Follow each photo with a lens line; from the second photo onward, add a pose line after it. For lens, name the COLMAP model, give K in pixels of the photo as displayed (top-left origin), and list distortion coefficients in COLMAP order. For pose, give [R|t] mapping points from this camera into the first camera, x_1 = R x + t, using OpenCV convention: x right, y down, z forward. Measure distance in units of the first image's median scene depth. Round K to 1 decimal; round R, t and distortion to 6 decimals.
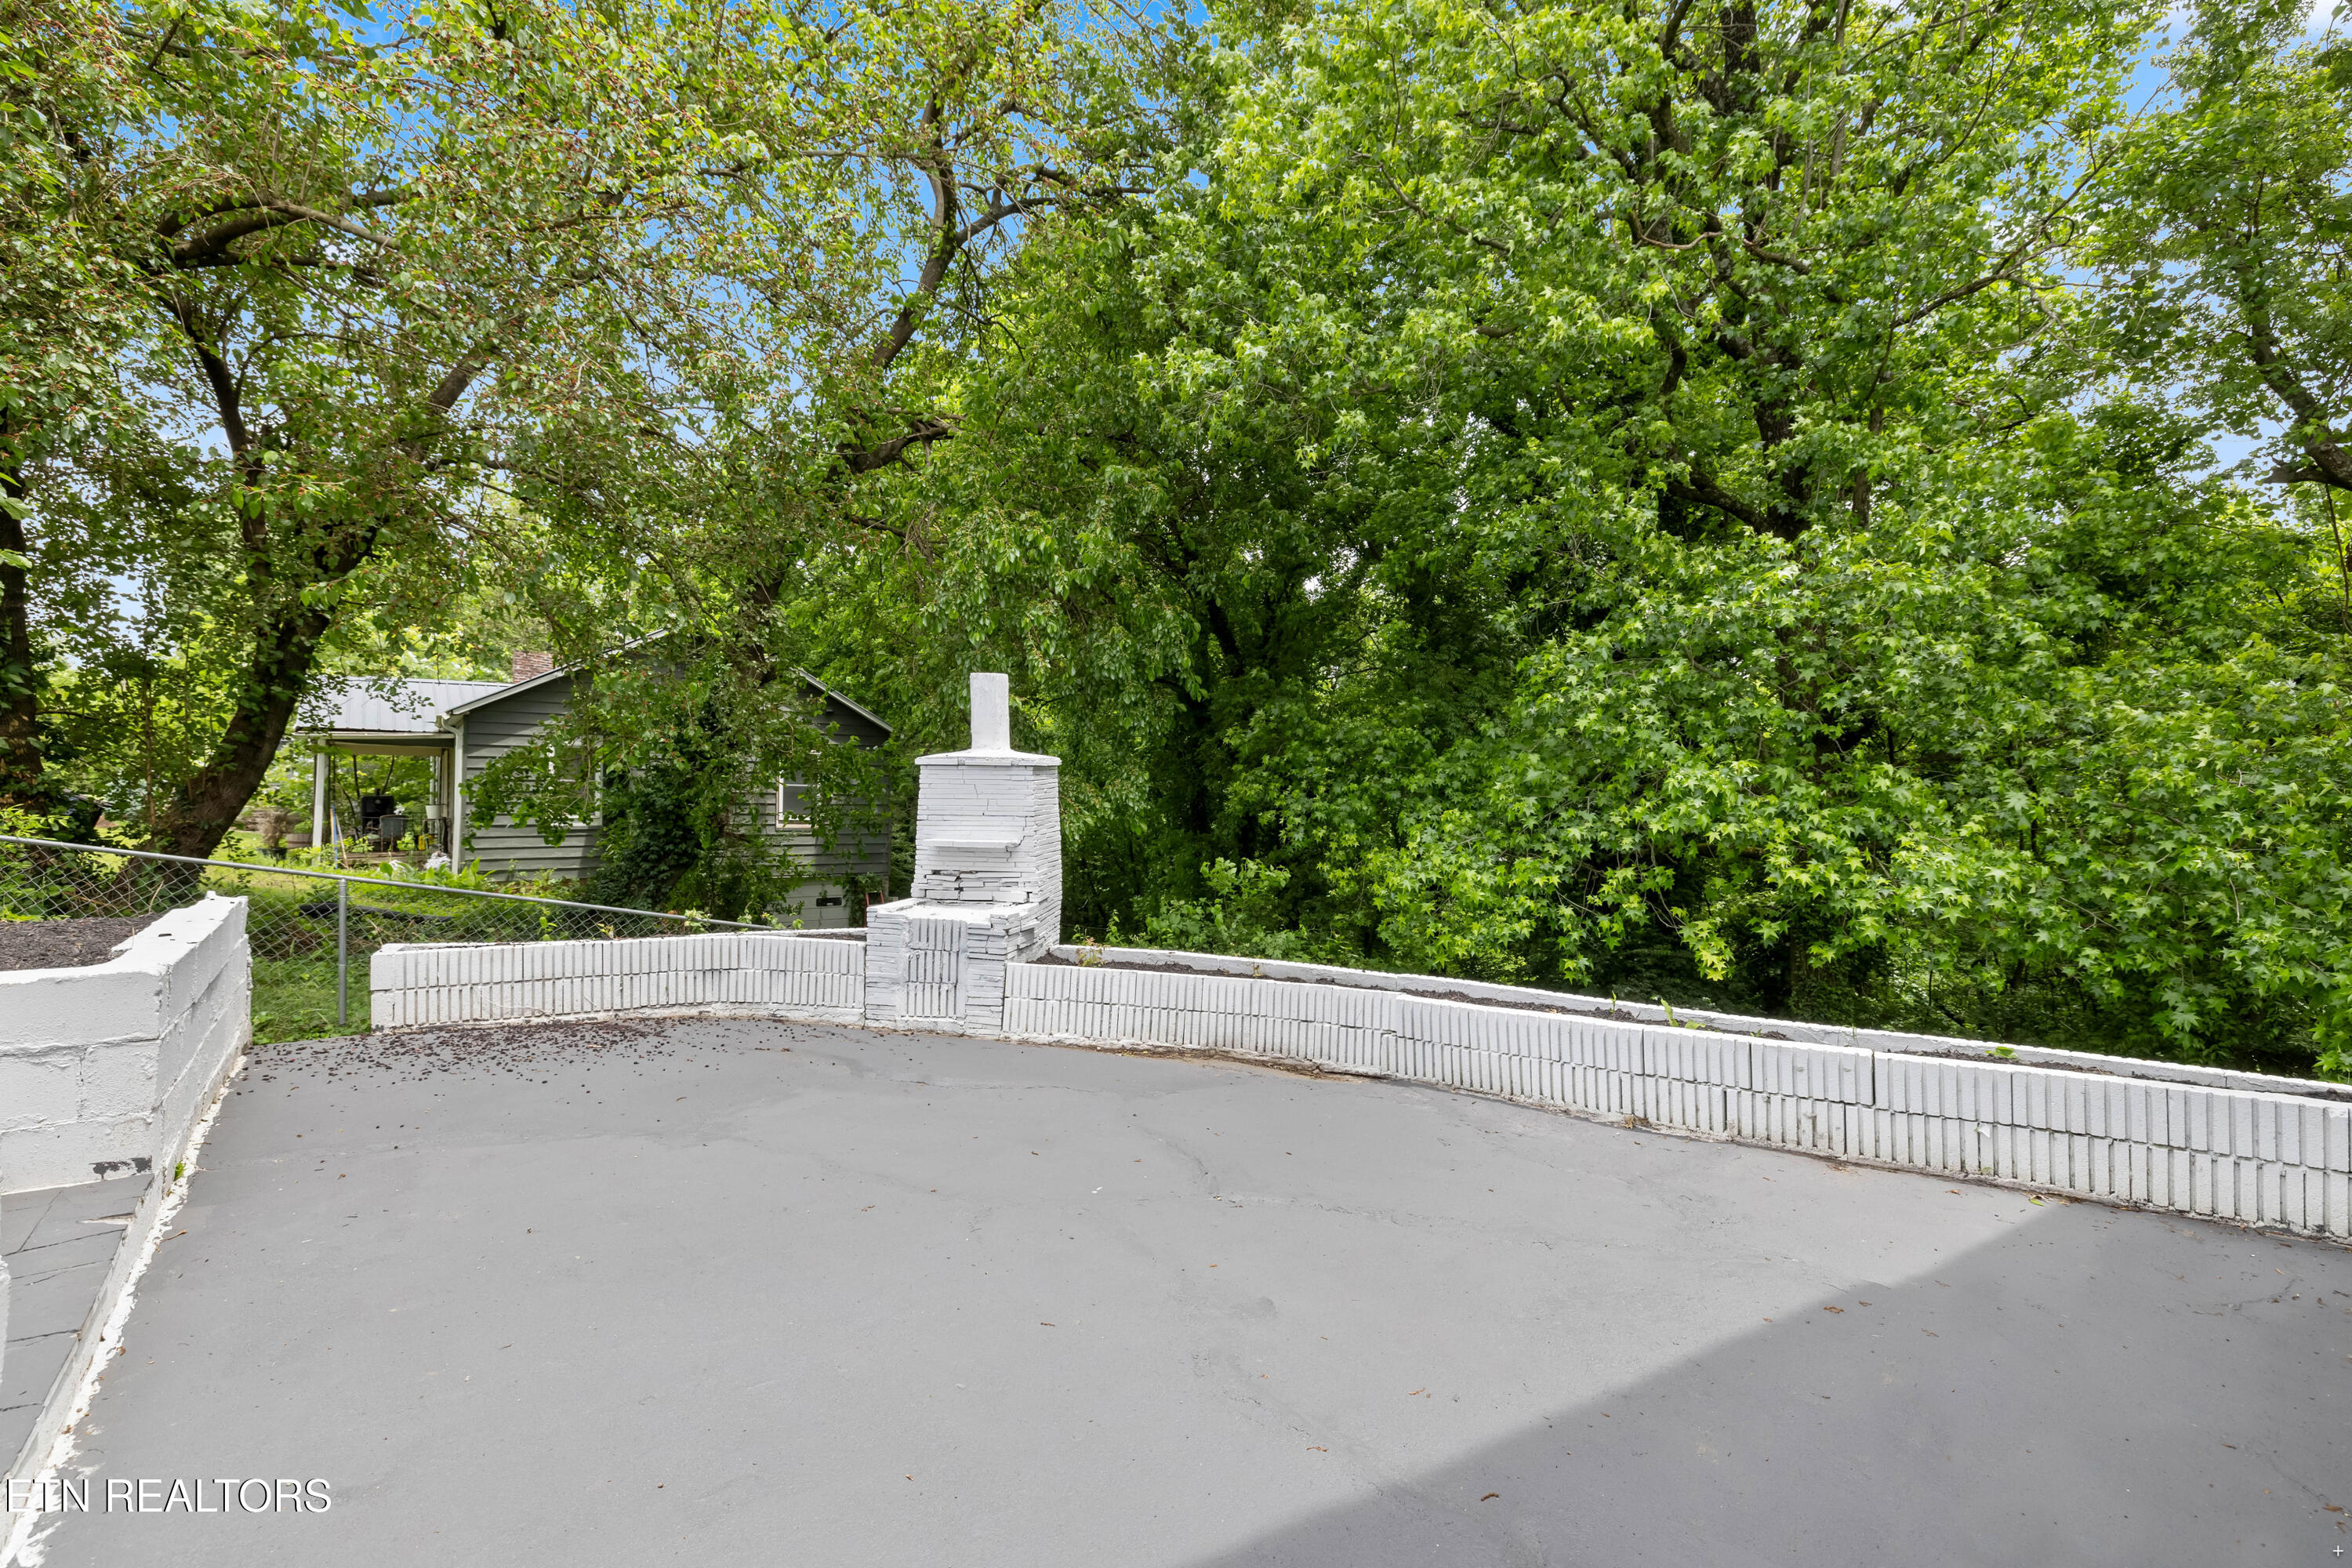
lens RADIAL K [[985.8, 0, 1192.6], [0, 985.8, 780.3], [0, 0, 1]] dist [0.000807, -0.000241]
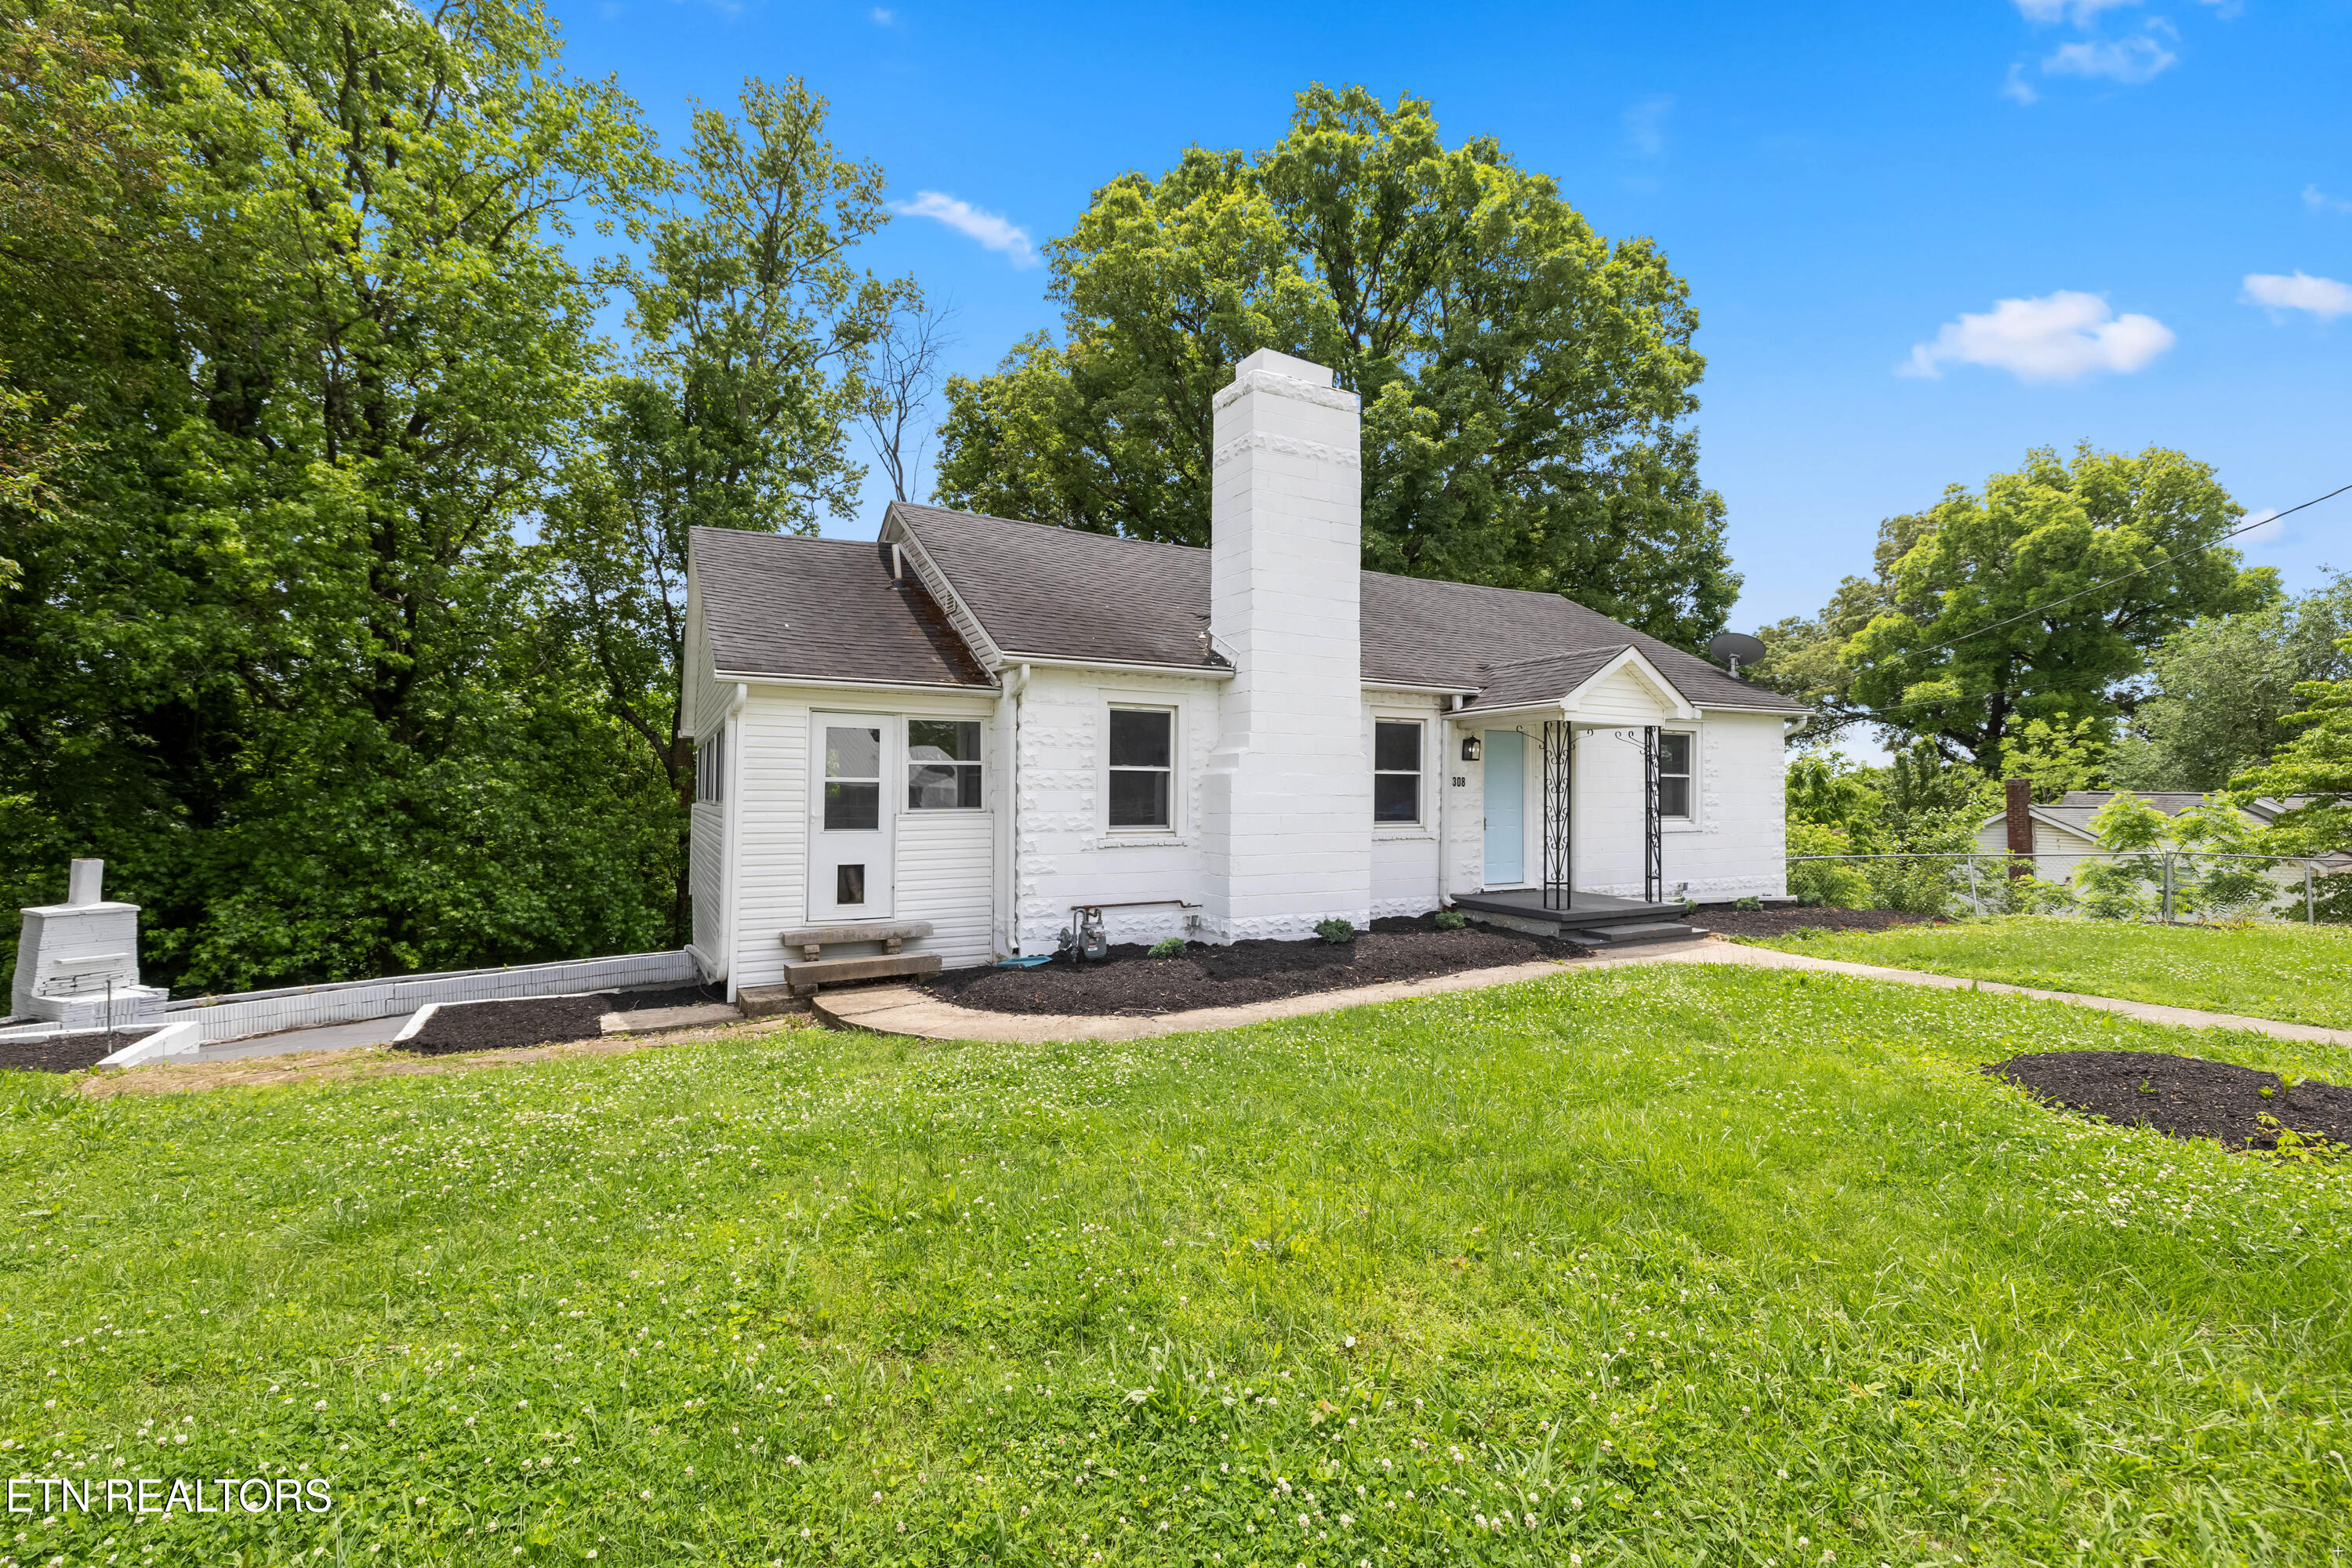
lens RADIAL K [[985.8, 0, 1192.6], [0, 985.8, 780.3], [0, 0, 1]] dist [0.000807, -0.000241]
pose [[0.157777, 0.014799, 0.987364, -1.683551], [-0.045352, 0.998941, -0.007726, -0.333148], [-0.986433, -0.043560, 0.158281, -1.244797]]
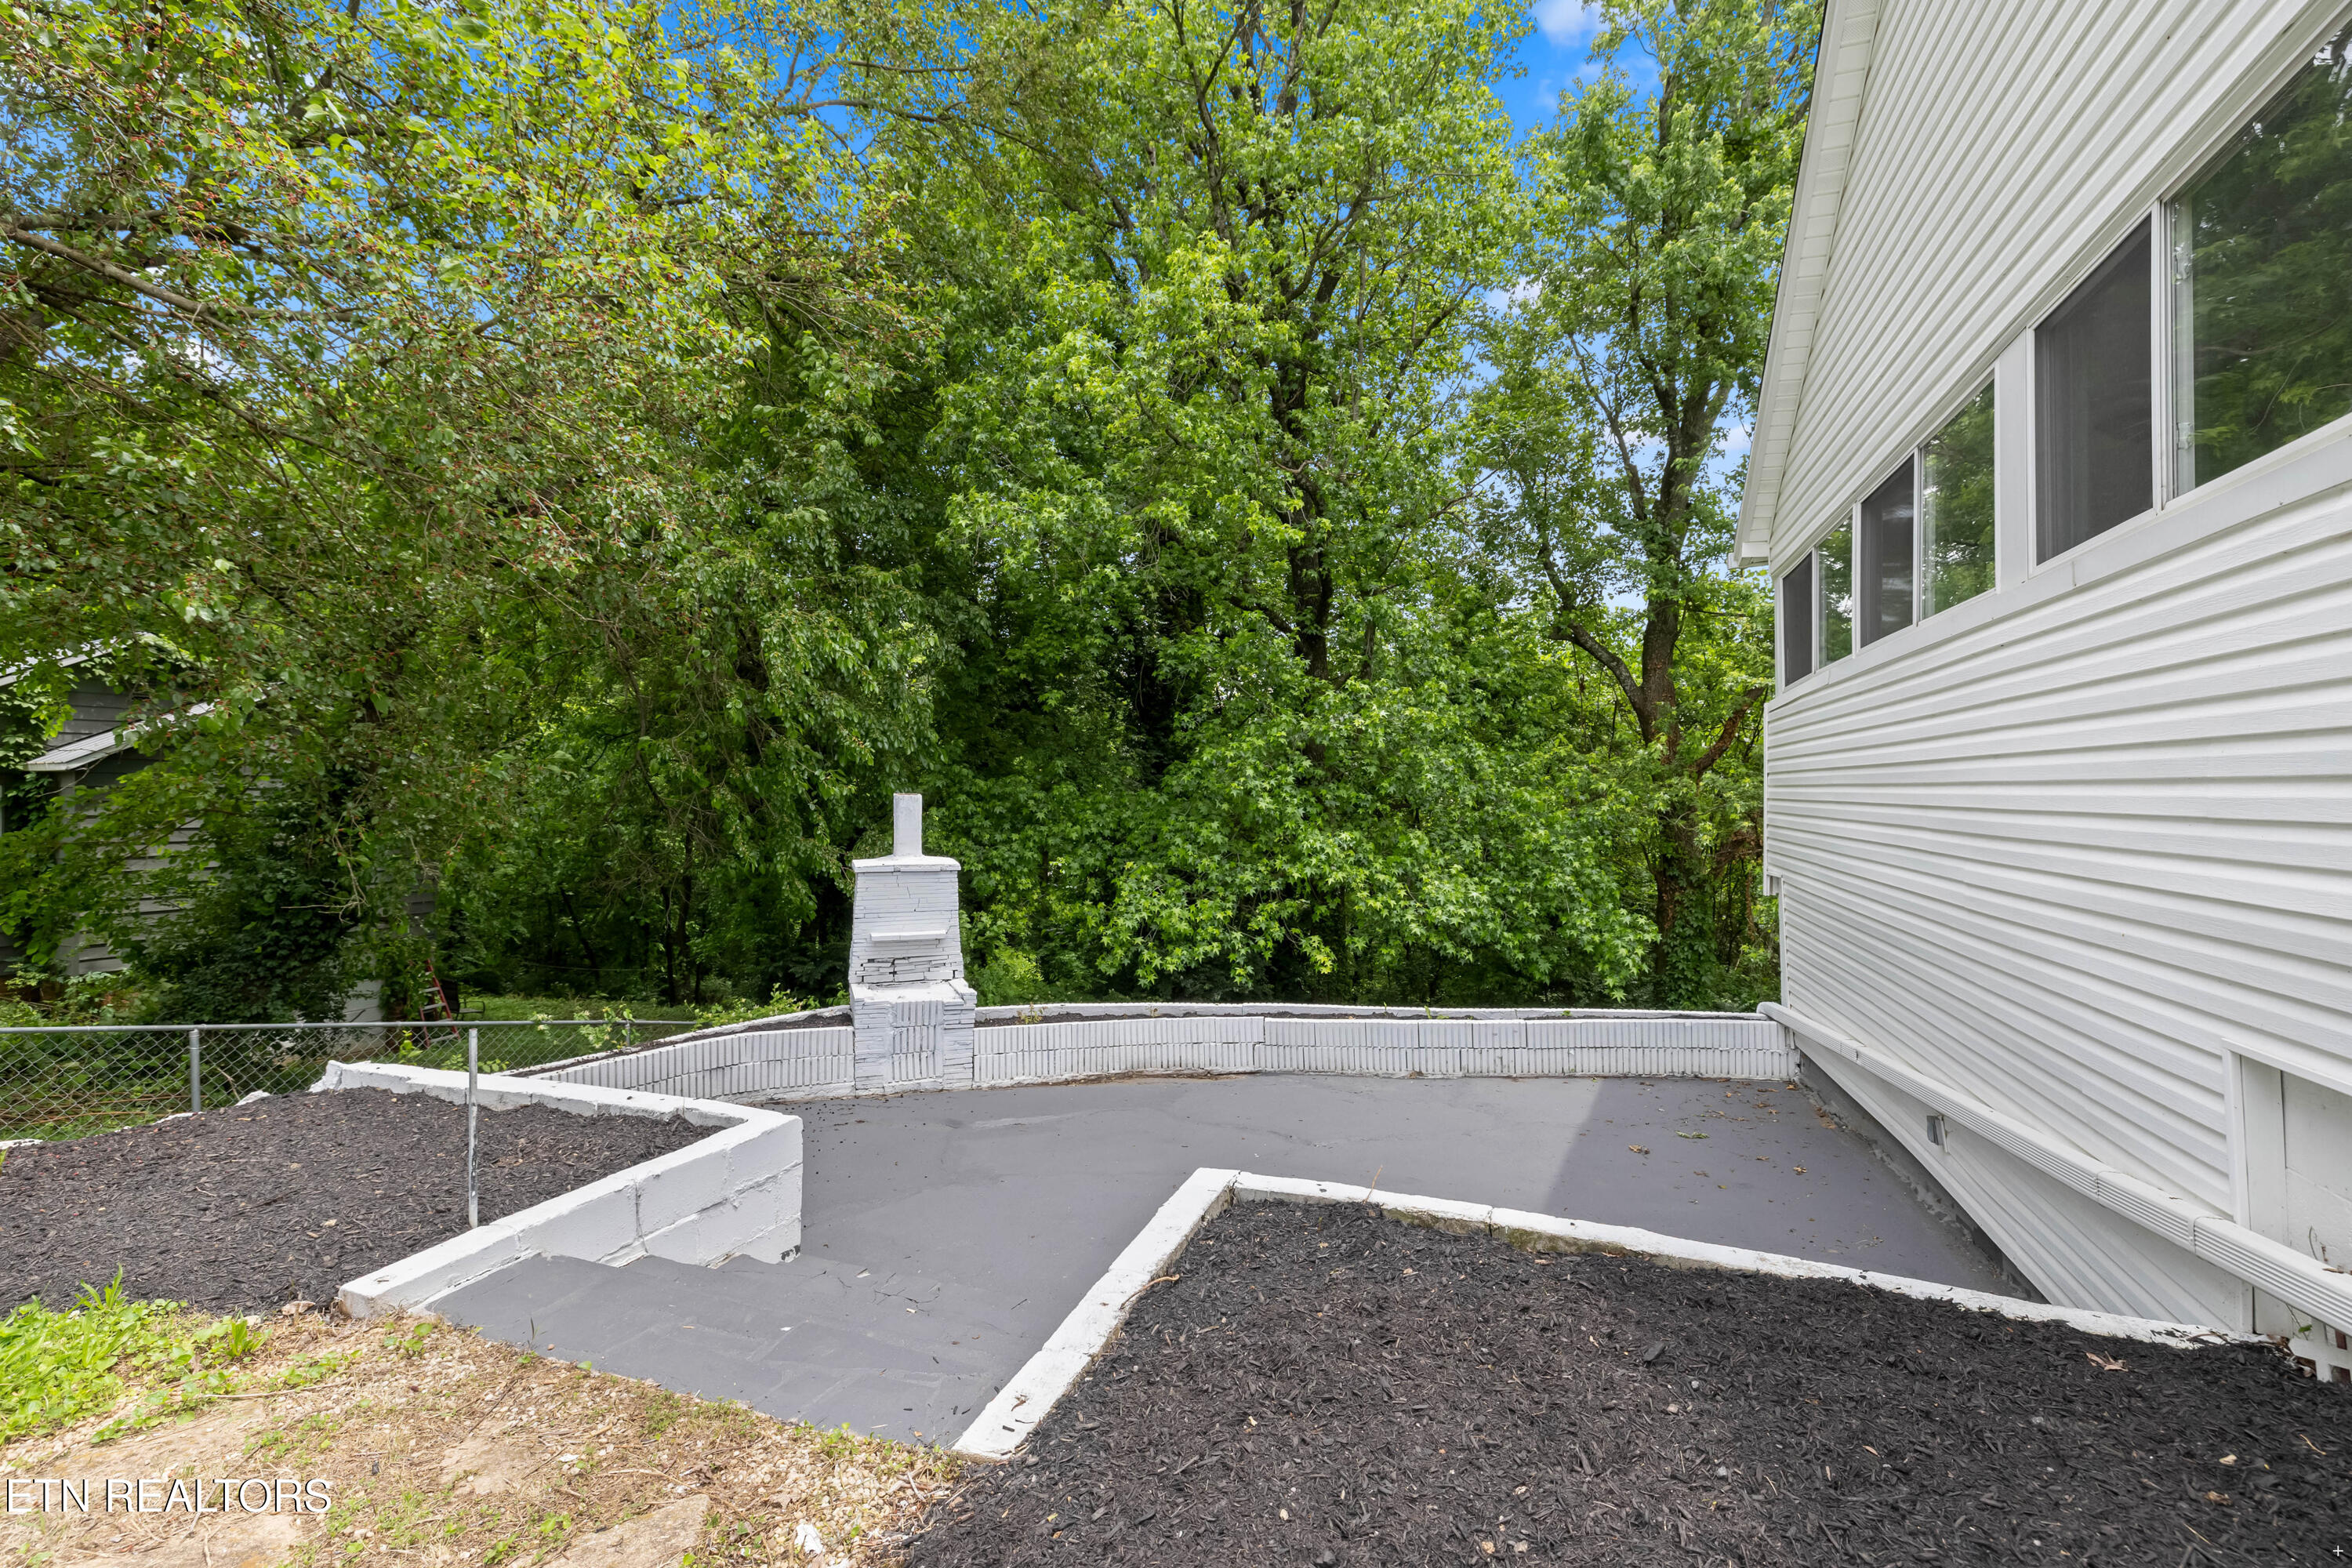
lens RADIAL K [[985.8, 0, 1192.6], [0, 985.8, 780.3], [0, 0, 1]] dist [0.000807, -0.000241]
pose [[0.860444, -0.001064, 0.509543, -0.524970], [-0.003105, 0.999968, 0.007332, -0.134061], [-0.509535, -0.007891, 0.860414, -0.230204]]
